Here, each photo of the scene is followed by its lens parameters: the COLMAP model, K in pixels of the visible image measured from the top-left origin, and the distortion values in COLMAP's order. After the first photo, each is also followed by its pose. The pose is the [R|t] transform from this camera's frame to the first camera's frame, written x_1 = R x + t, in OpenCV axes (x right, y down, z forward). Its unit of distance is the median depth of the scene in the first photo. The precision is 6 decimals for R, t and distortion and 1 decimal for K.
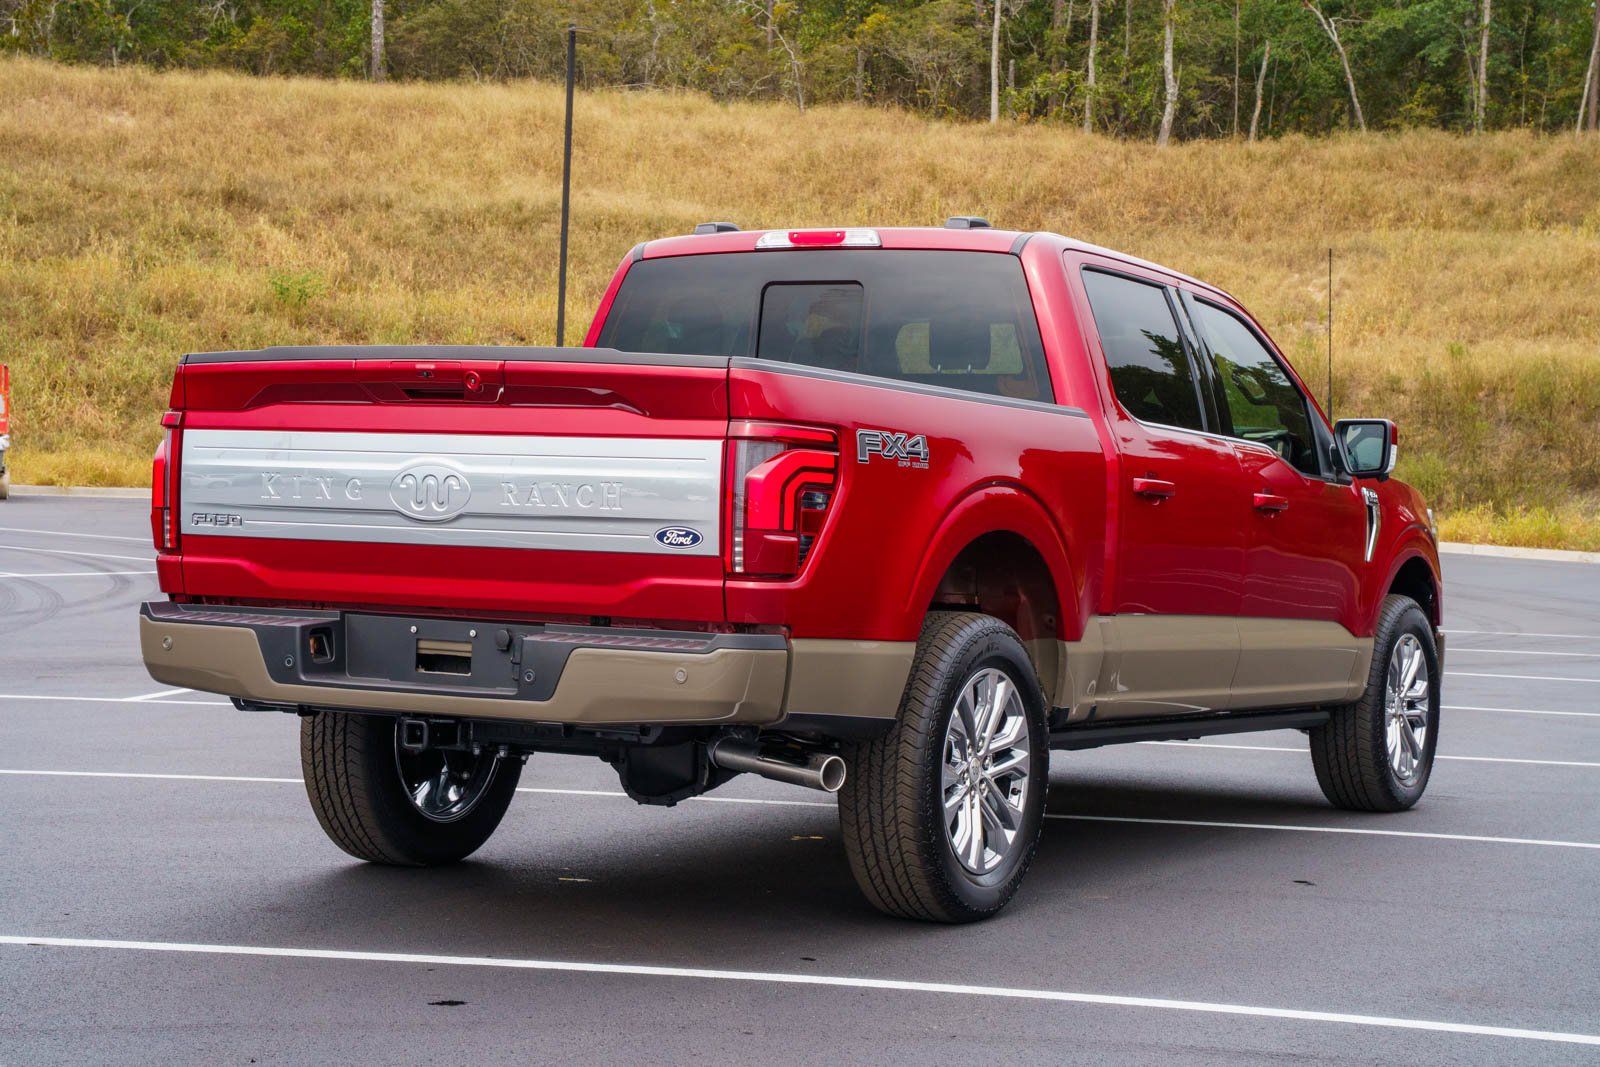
lens RADIAL K [[2892.9, 0, 811.1], [0, 2892.9, 530.5], [0, 0, 1]] dist [0.270654, 0.221415]
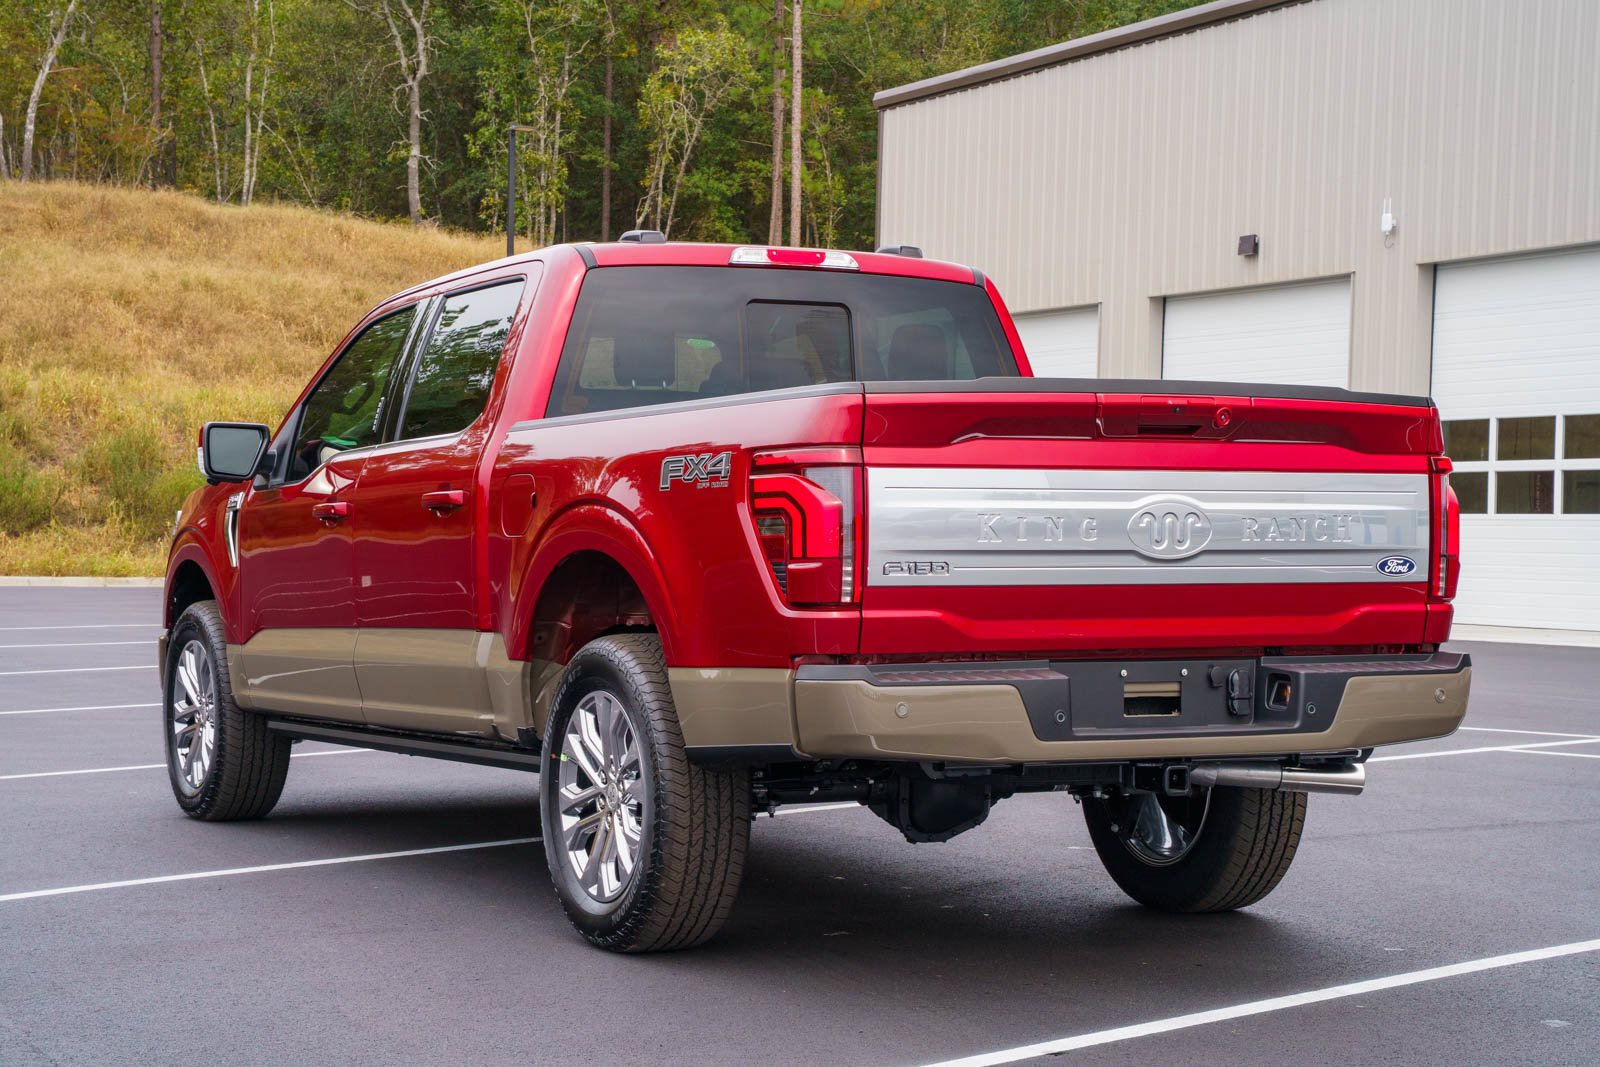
lens RADIAL K [[2892.9, 0, 811.1], [0, 2892.9, 530.5], [0, 0, 1]] dist [0.270654, 0.221415]
pose [[0.554030, -0.032295, 0.831870, -1.010956], [0.022709, 0.999462, 0.023677, -0.039112], [-0.832187, 0.005774, 0.554465, 0.561118]]
